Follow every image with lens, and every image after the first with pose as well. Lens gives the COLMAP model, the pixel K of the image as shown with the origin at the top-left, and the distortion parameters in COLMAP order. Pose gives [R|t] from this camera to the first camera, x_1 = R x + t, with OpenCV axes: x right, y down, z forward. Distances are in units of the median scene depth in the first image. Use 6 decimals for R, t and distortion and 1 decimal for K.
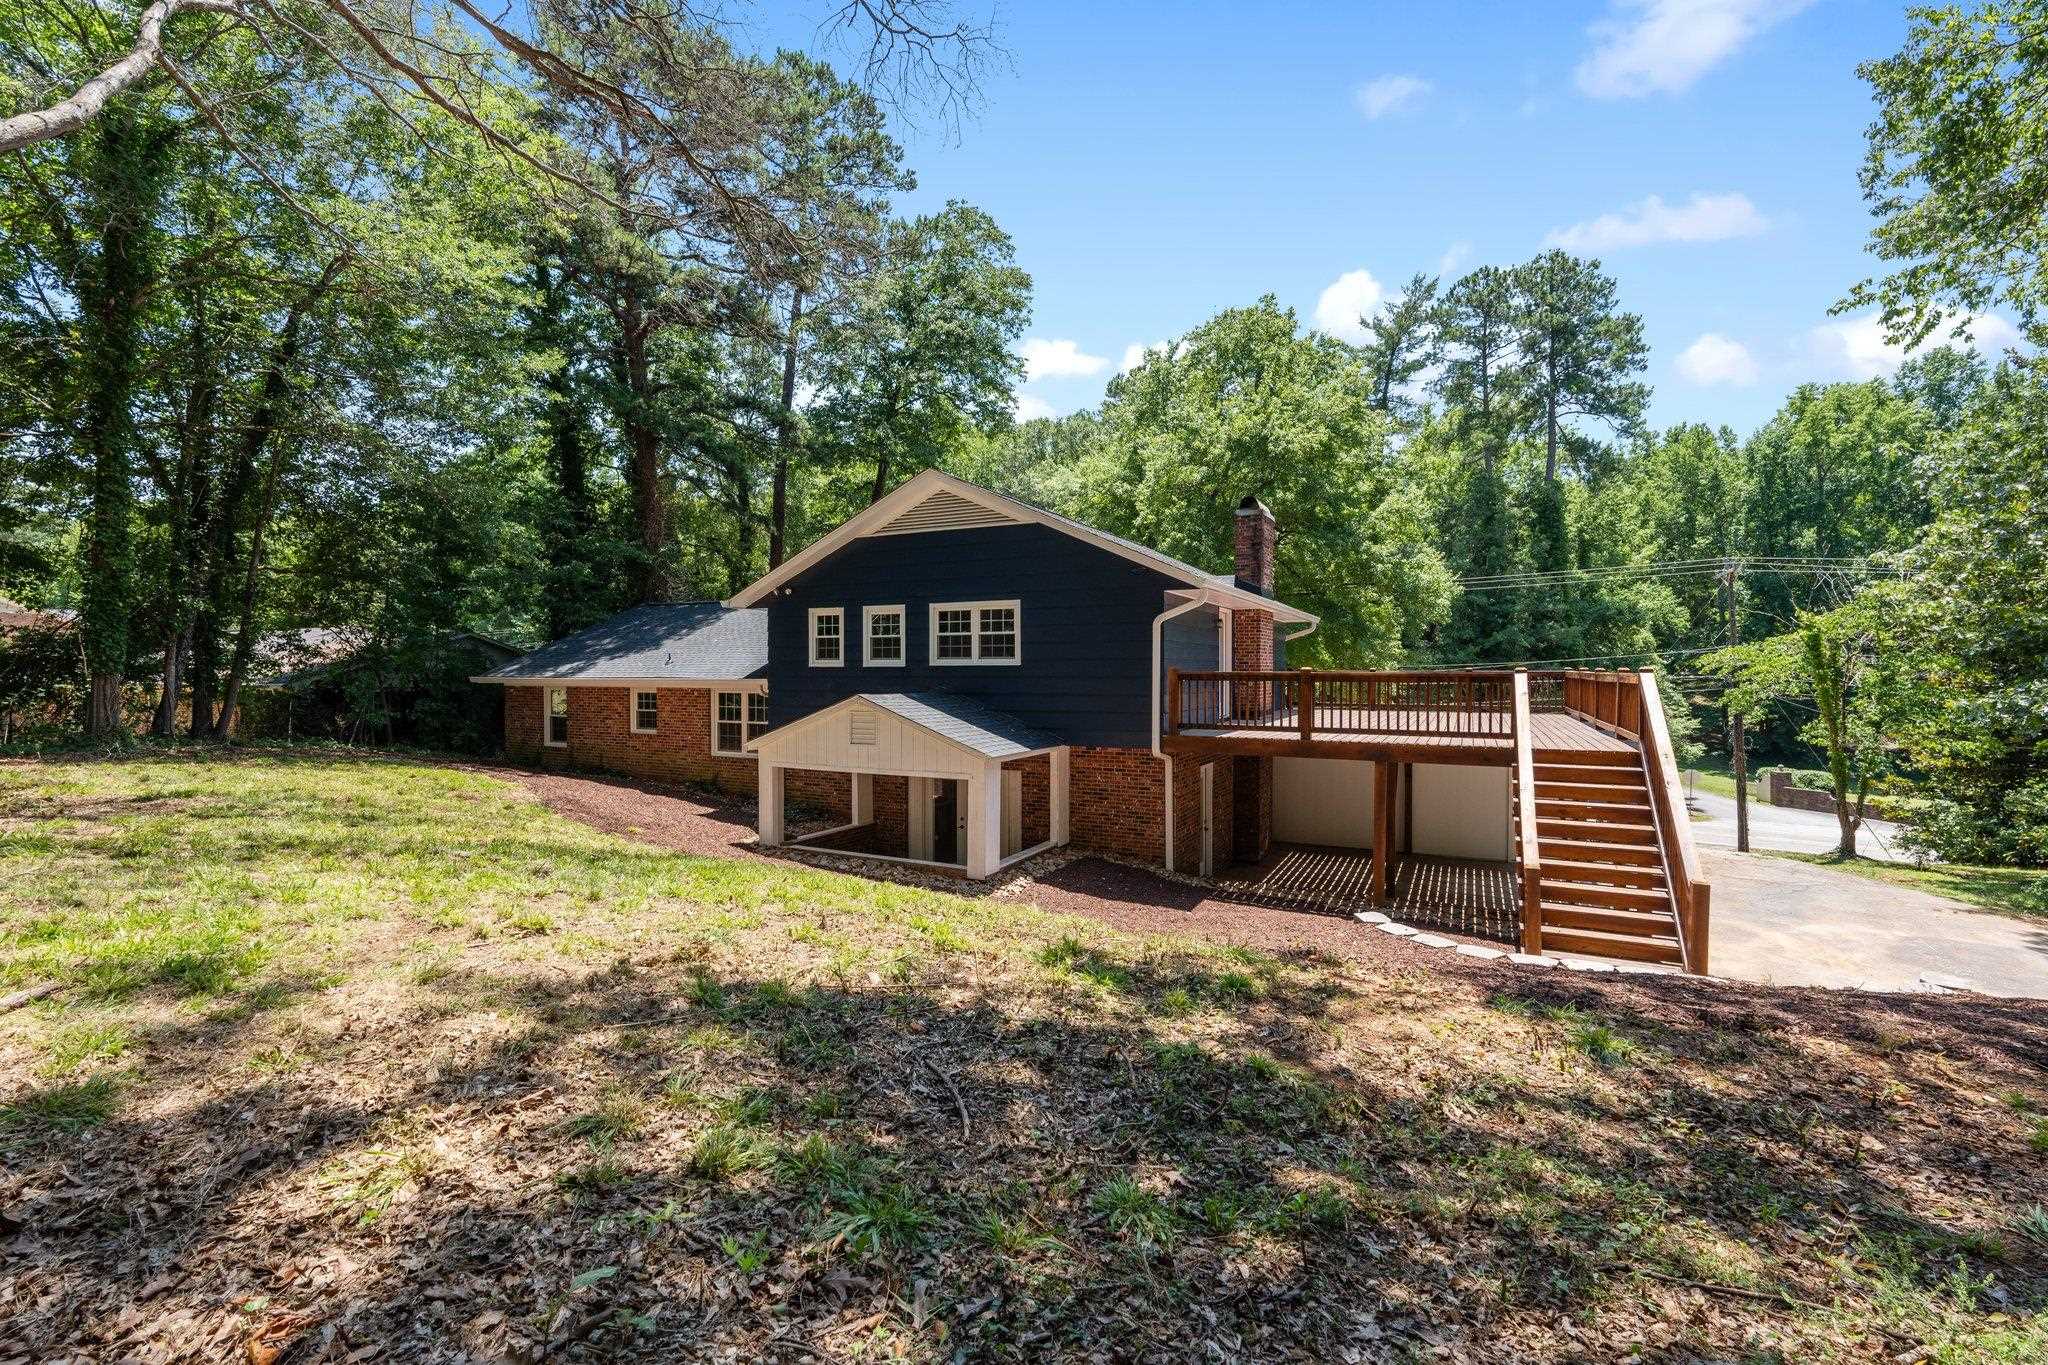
lens RADIAL K [[904.9, 0, 1079.6], [0, 904.9, 691.2], [0, 0, 1]] dist [-0.001842, -0.000187]
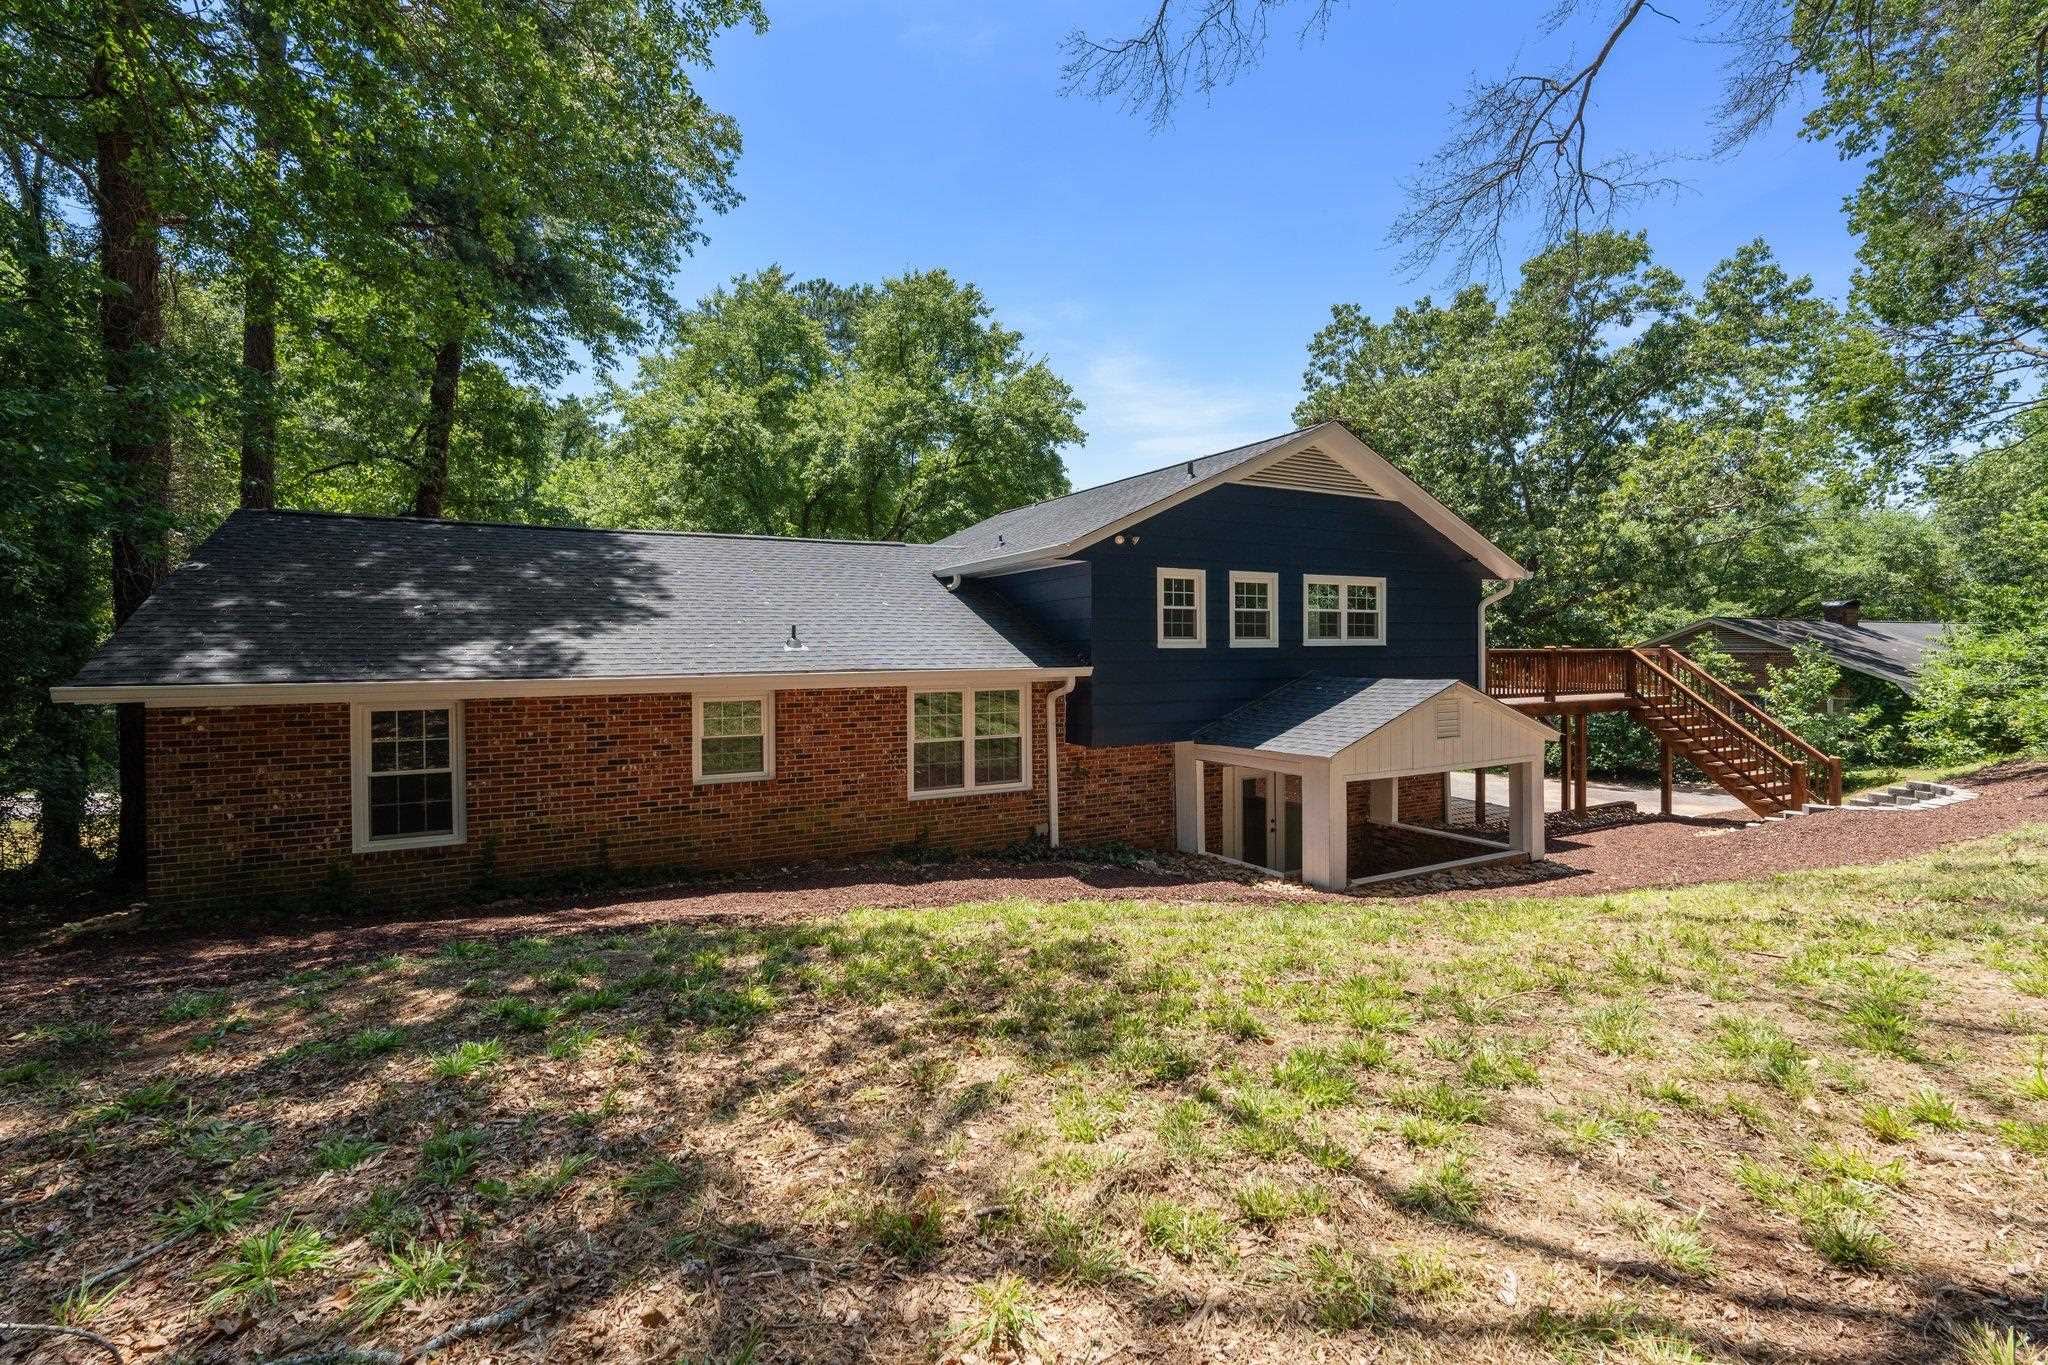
lens RADIAL K [[848.3, 0, 1074.5], [0, 848.3, 643.4], [0, 0, 1]] dist [0.000839, 0.000065]
pose [[0.582012, -0.005041, 0.813164, -0.938810], [0.020073, 0.999765, -0.008170, -0.028522], [-0.812932, 0.021078, 0.581977, 0.703275]]
